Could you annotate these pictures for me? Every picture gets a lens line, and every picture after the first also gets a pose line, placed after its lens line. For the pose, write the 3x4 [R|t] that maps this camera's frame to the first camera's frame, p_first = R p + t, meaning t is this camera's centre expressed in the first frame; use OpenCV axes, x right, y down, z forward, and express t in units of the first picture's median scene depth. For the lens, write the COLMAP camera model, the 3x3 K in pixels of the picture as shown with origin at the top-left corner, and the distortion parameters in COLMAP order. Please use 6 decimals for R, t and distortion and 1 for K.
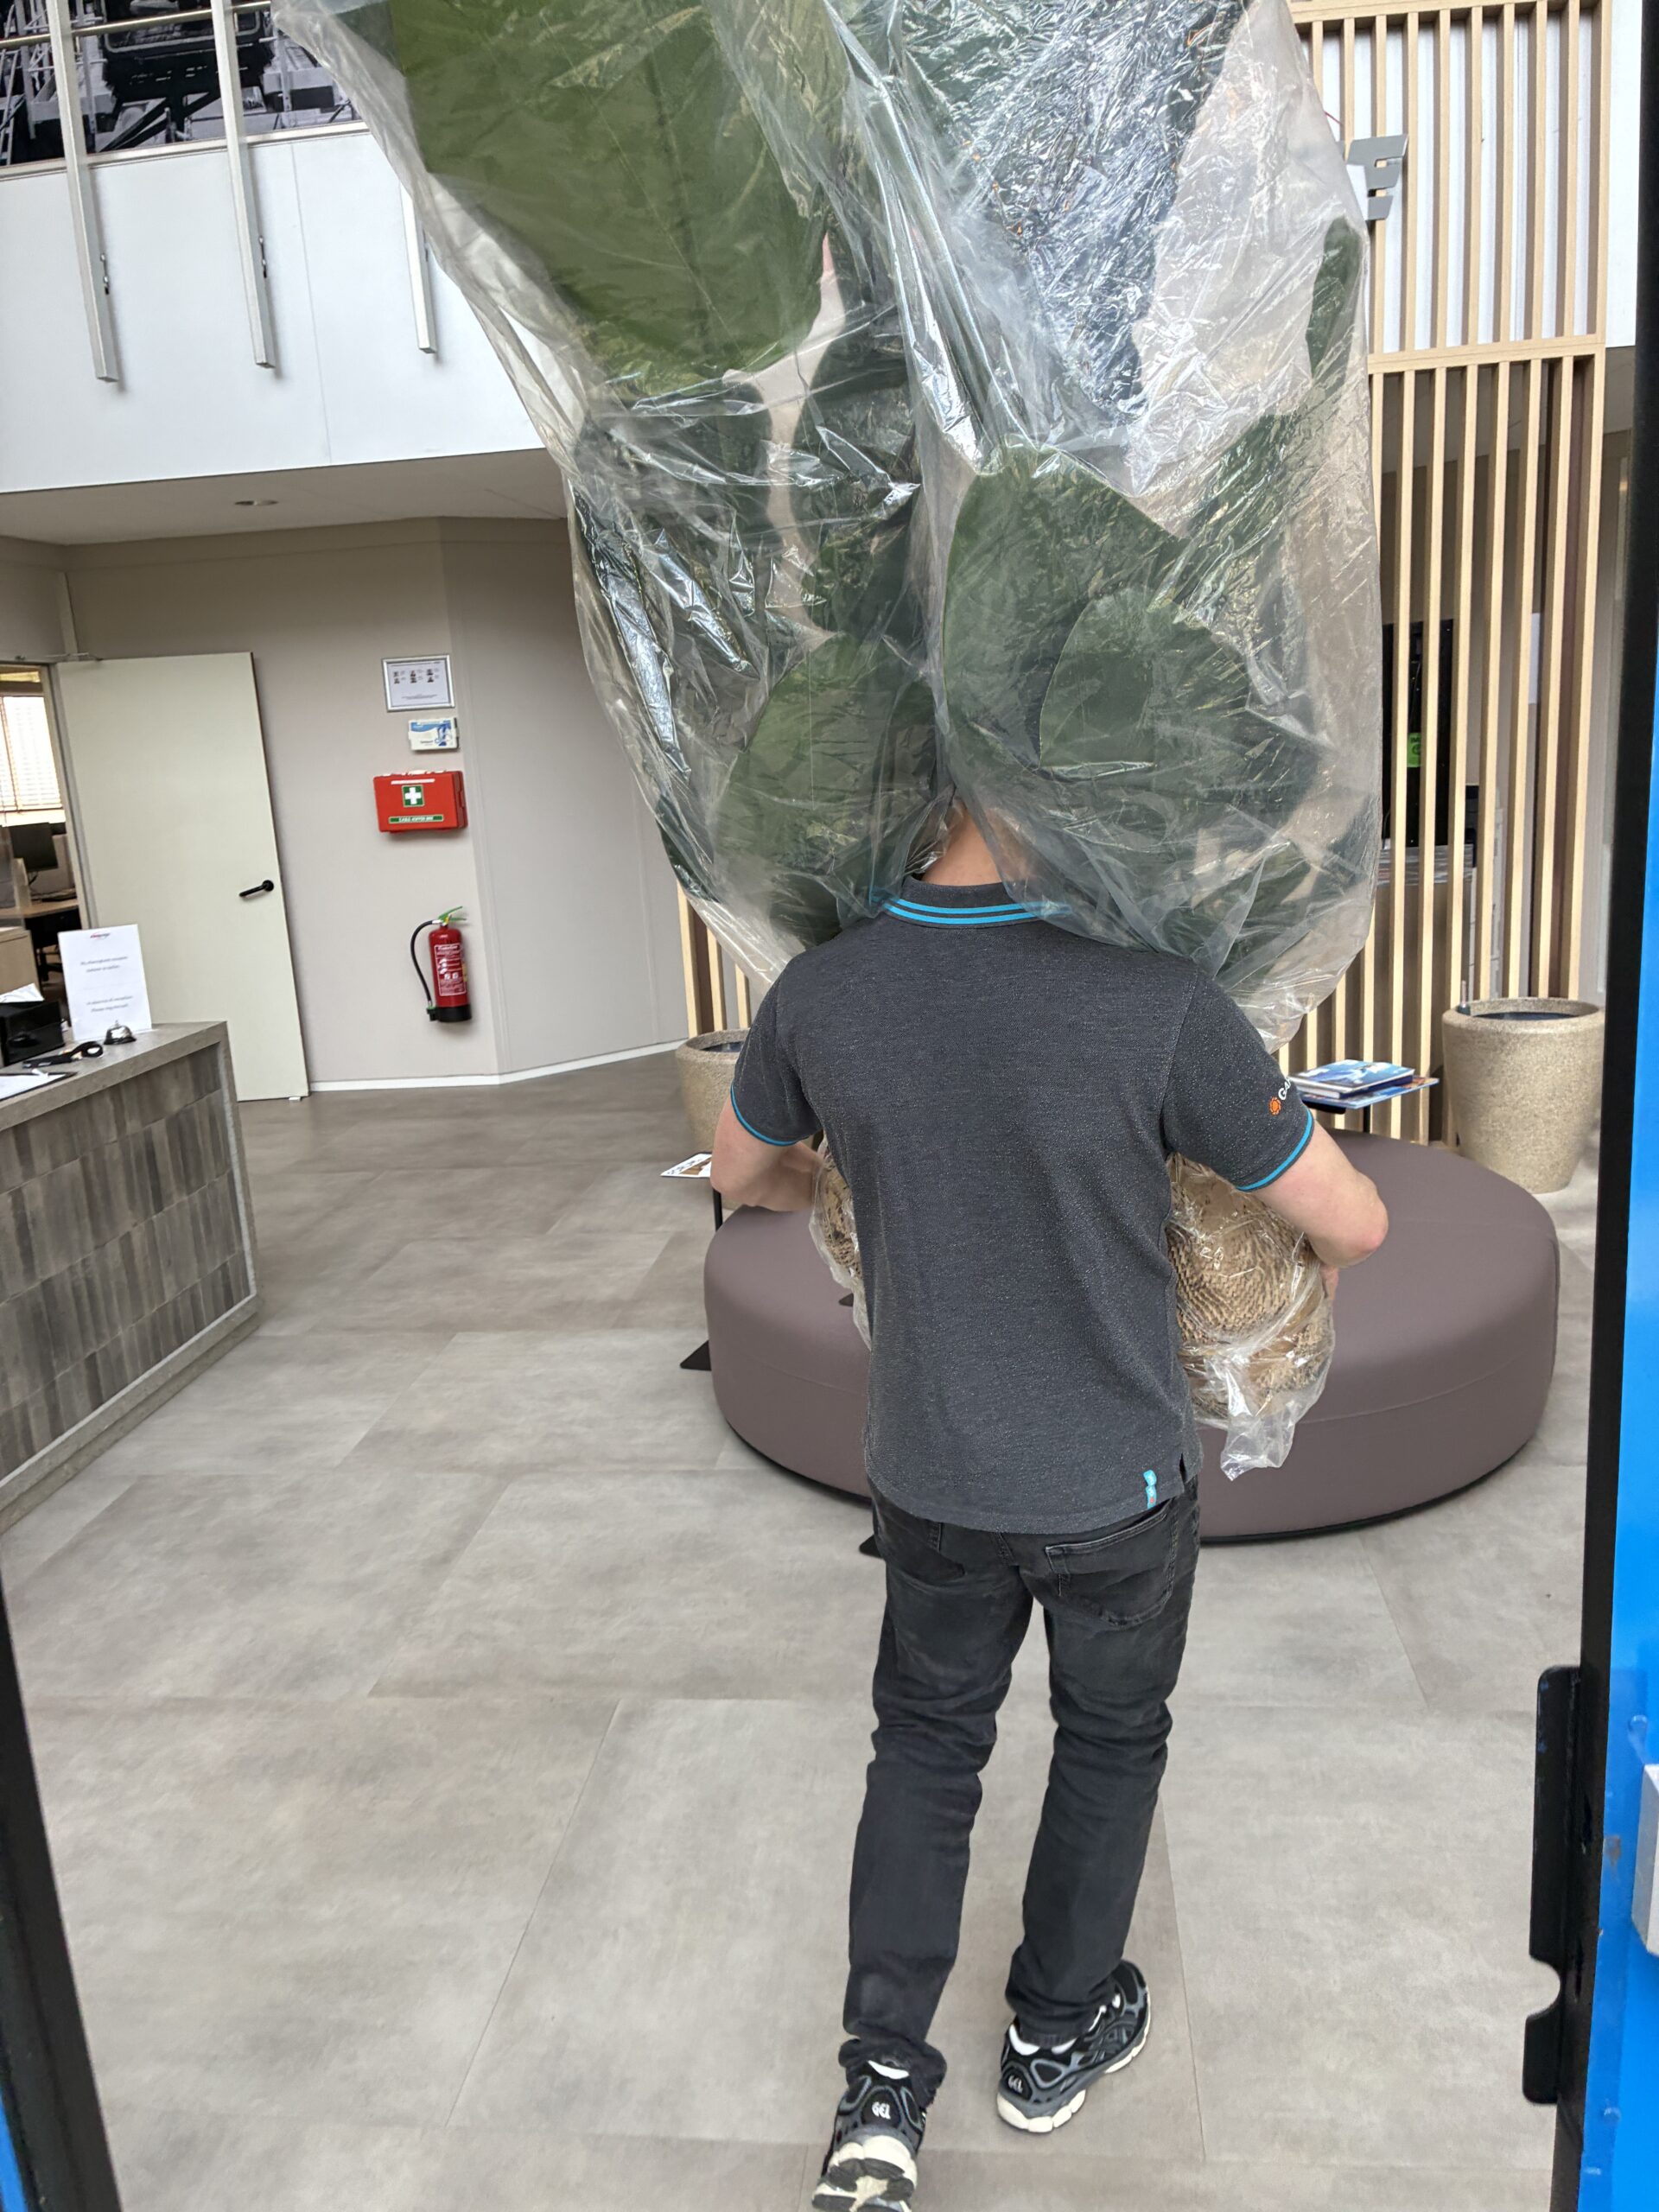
lens RADIAL K [[1668.2, 0, 828.0], [0, 1668.2, 1110.1], [0, 0, 1]] dist [0.056693, -0.070876]
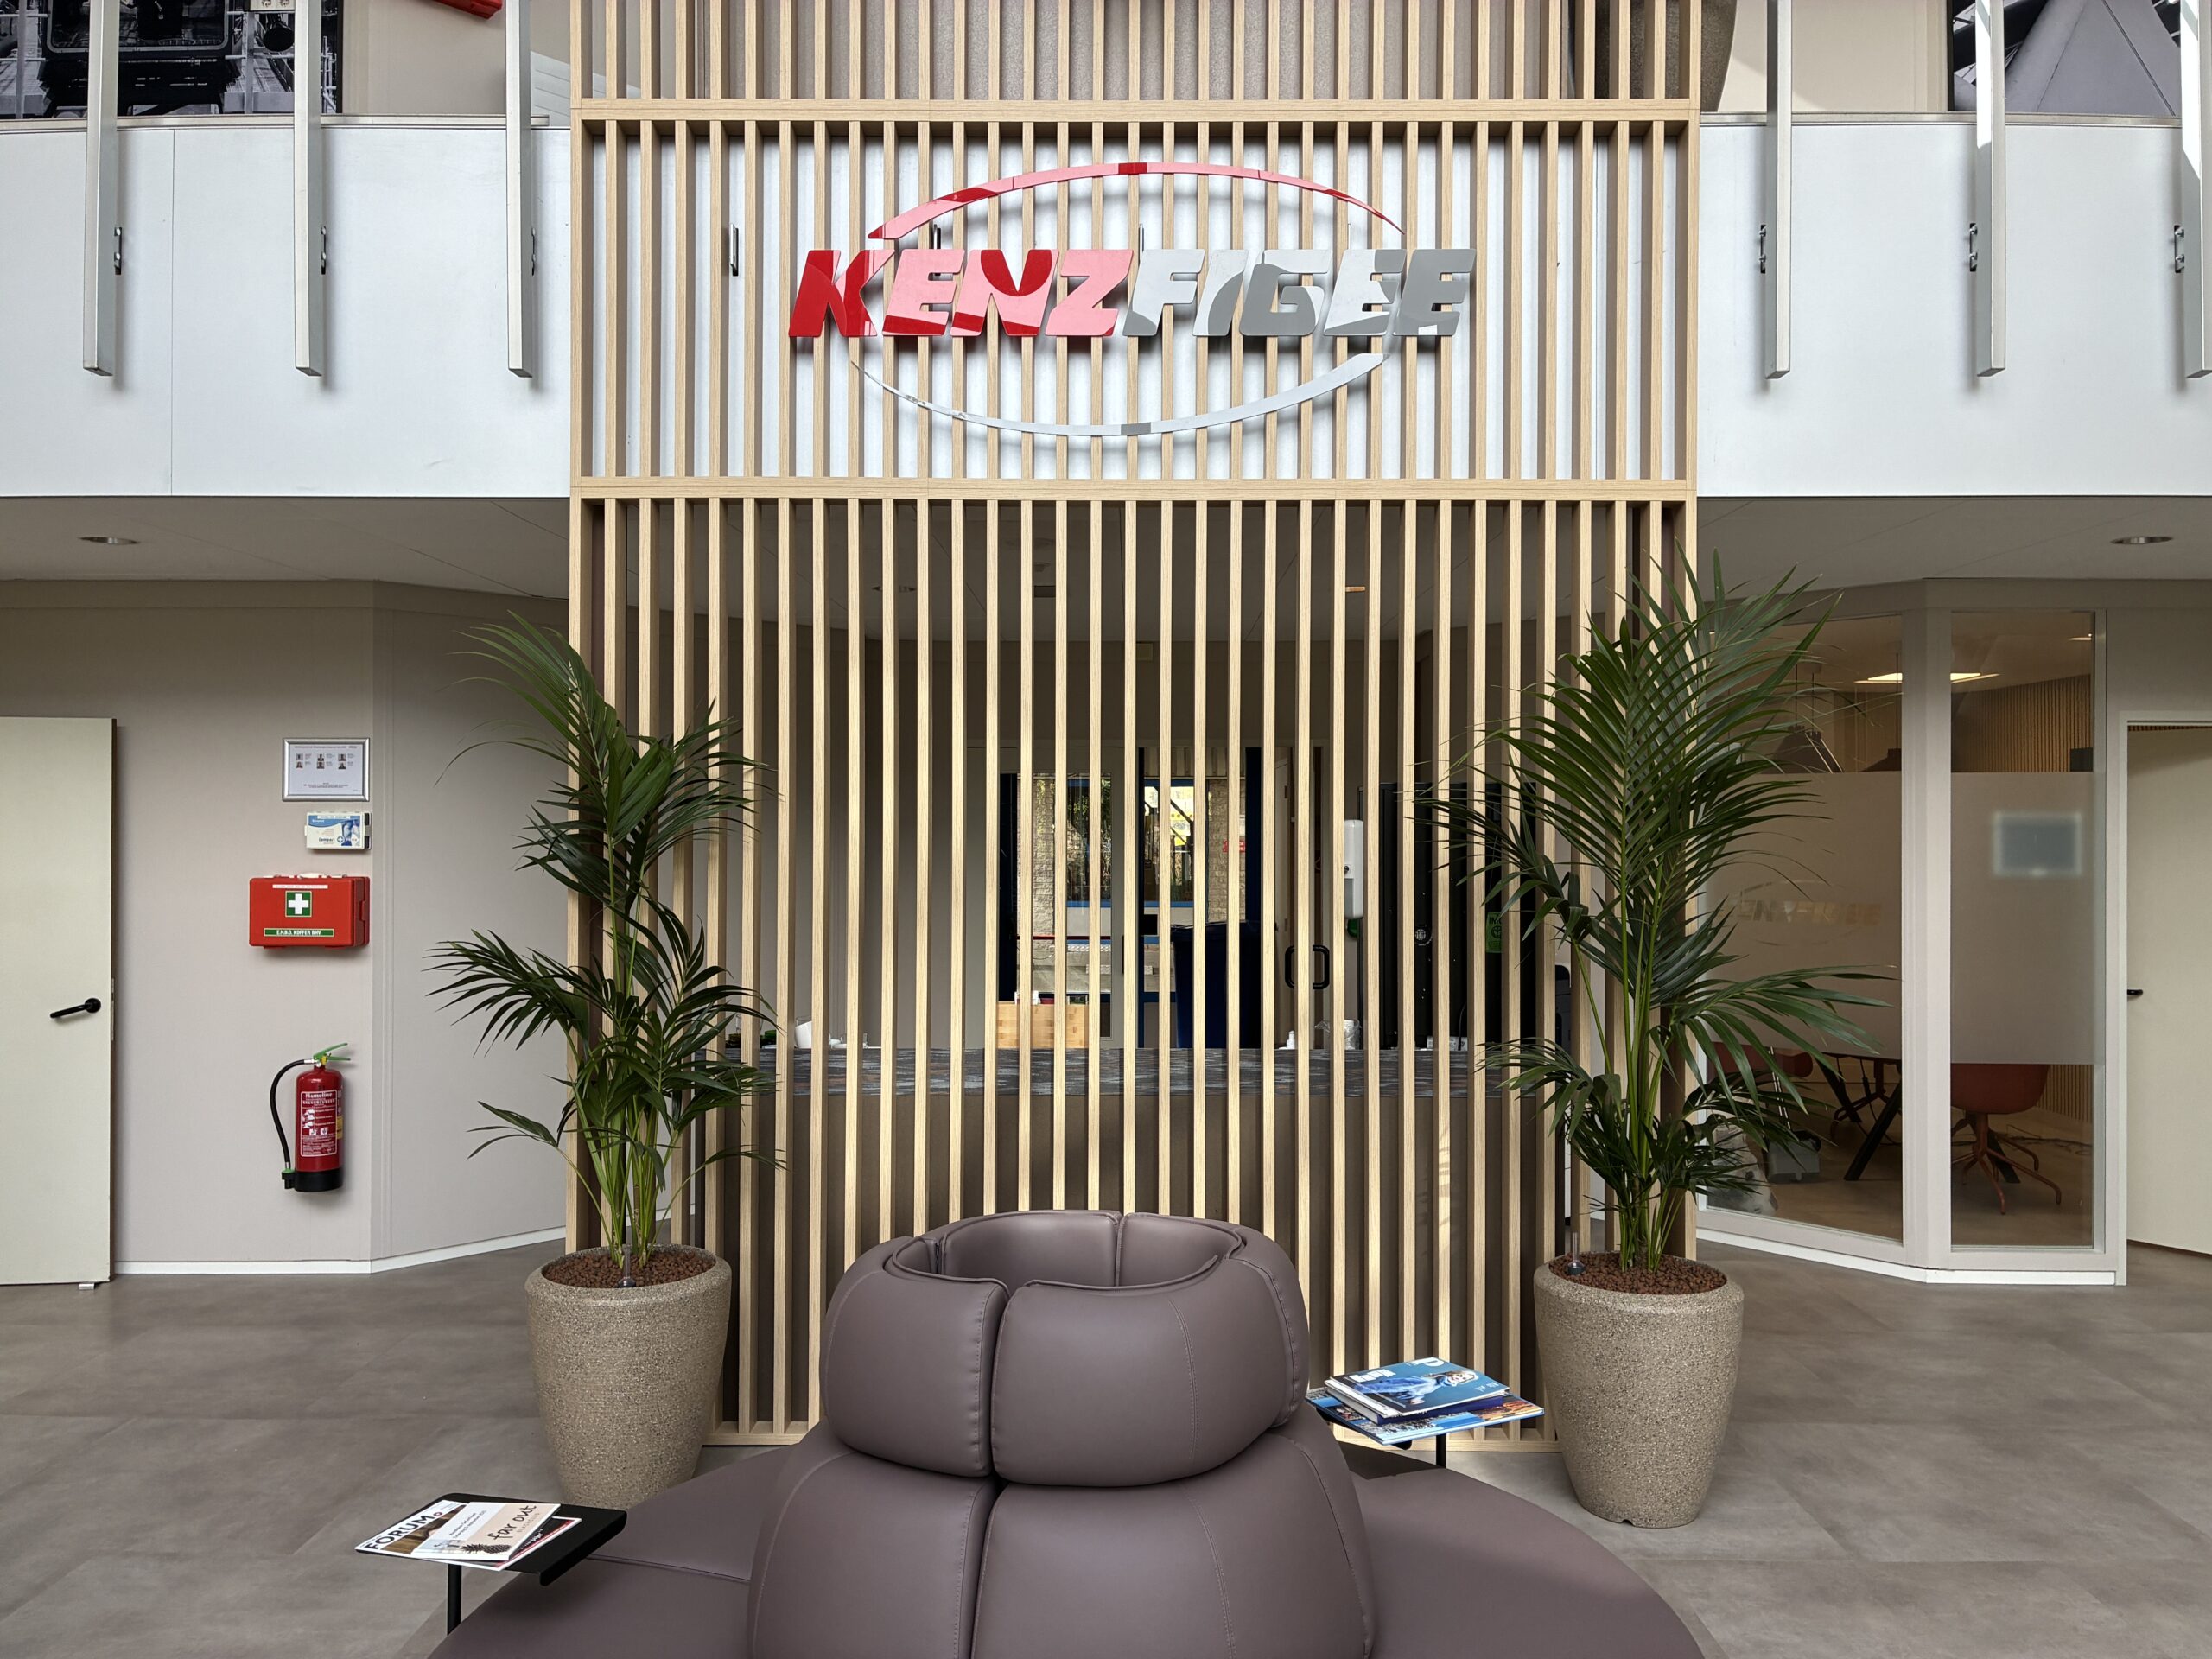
lens RADIAL K [[1681.2, 0, 1188.7], [0, 1681.2, 821.2], [0, 0, 1]] dist [0.074006, -0.077238]
pose [[0.986447, 0.066336, 0.150075, 0.049791], [-0.028243, 0.969627, -0.242951, -0.041800], [-0.161633, 0.235420, 0.958359, 0.147978]]
